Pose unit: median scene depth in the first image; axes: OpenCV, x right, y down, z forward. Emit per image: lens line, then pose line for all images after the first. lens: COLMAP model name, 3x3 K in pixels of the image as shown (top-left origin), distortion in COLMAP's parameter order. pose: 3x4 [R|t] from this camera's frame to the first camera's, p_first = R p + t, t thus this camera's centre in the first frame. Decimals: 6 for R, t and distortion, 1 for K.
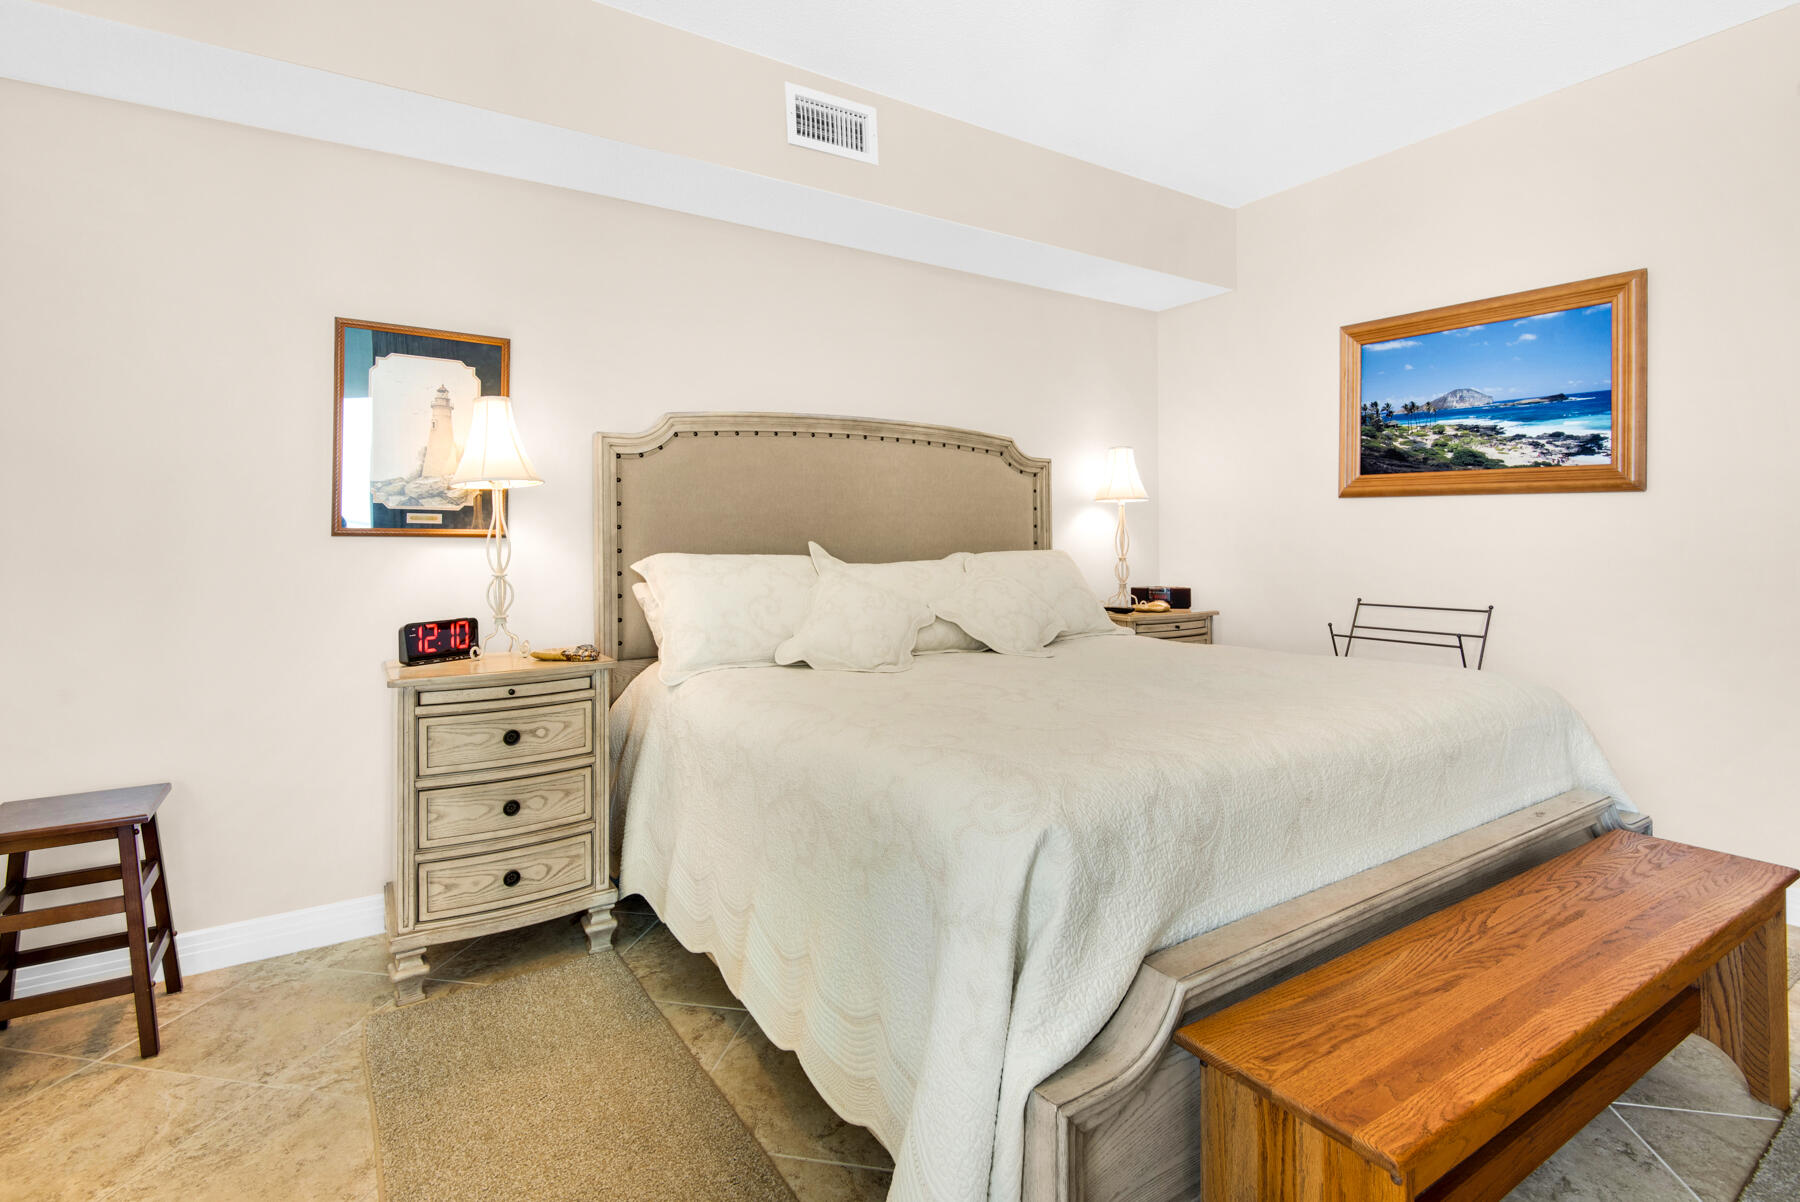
lens RADIAL K [[880.5, 0, 900.4], [0, 880.5, 519.1], [0, 0, 1]] dist [-0.000304, -0.000491]
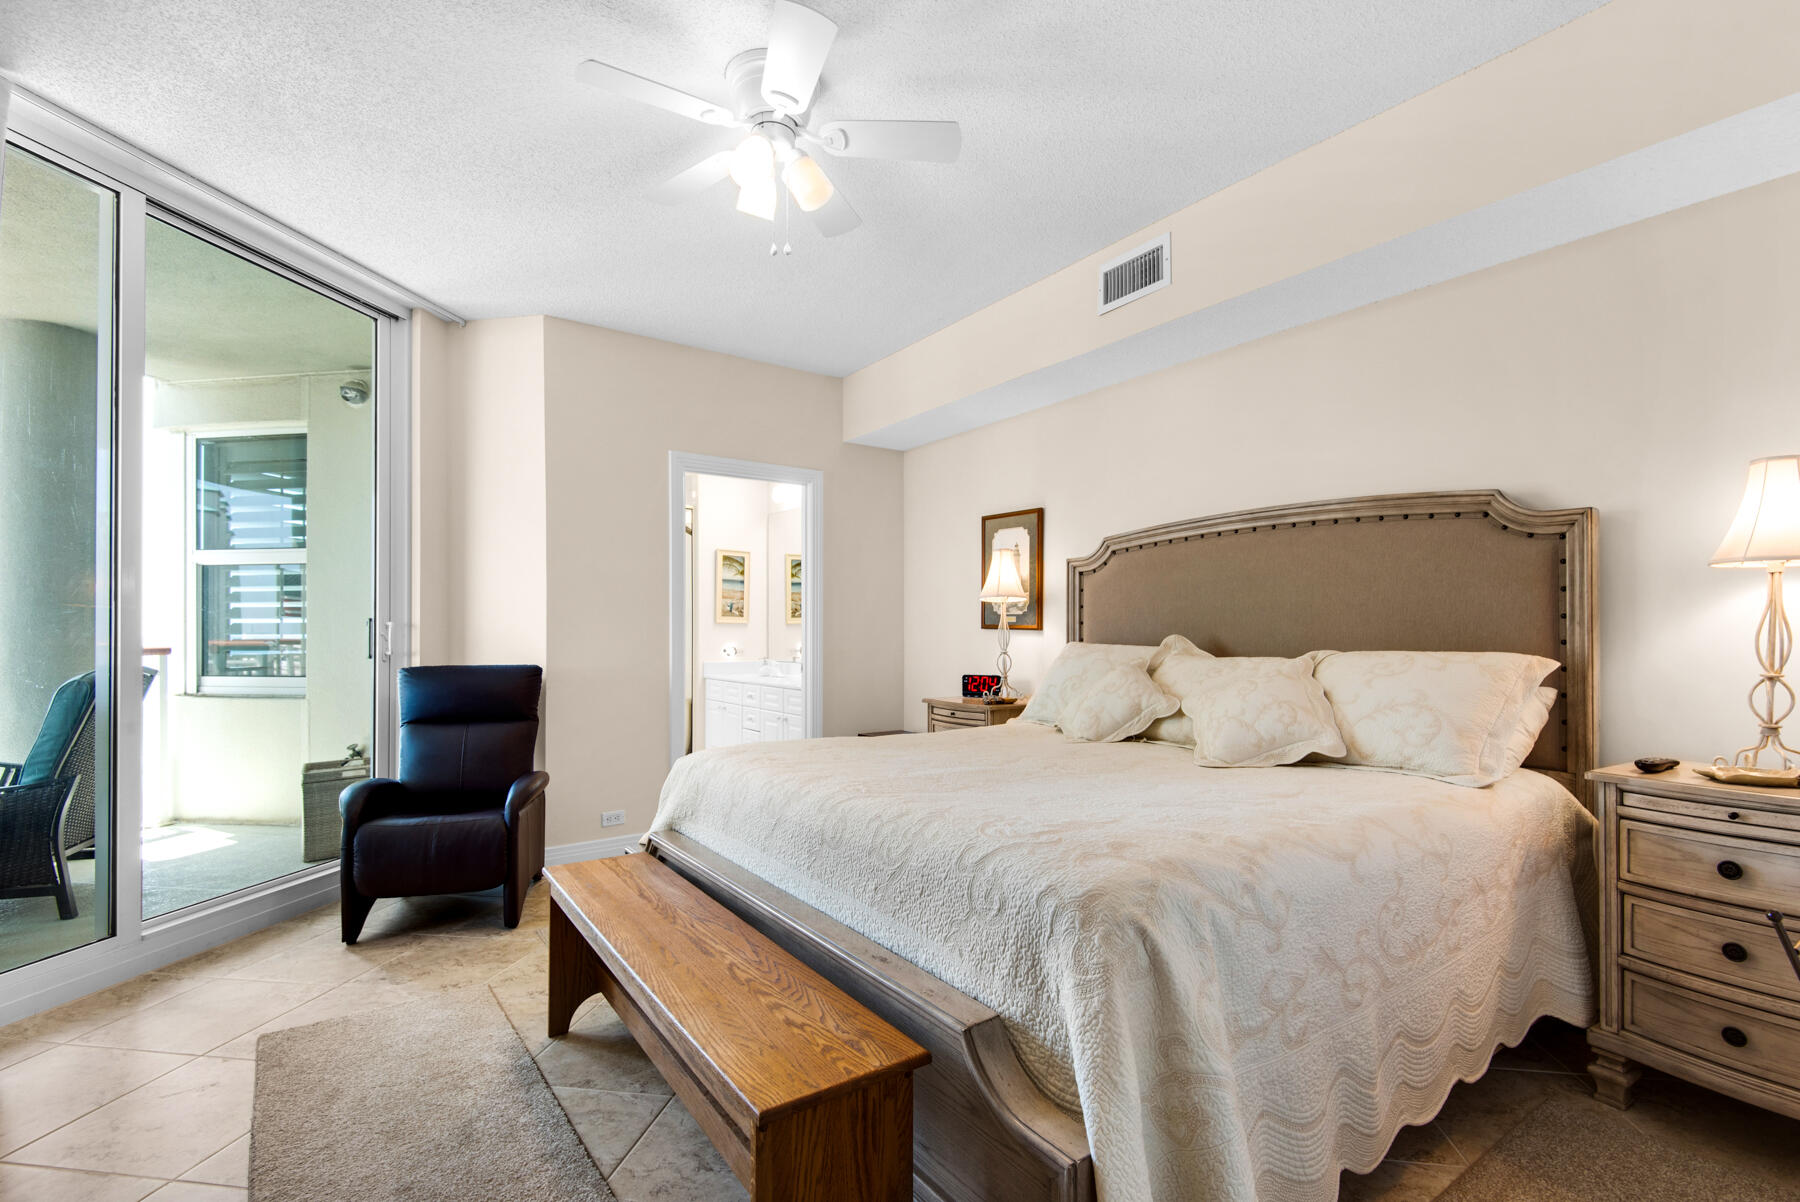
lens RADIAL K [[829.7, 0, 892.9], [0, 829.7, 610.0], [0, 0, 1]] dist [0.032514, 0.000155]
pose [[0.017489, -0.015559, -0.999726, 1.025360], [0.025376, 0.999564, -0.015112, 0.000611], [0.999525, -0.025104, 0.017876, 0.661940]]
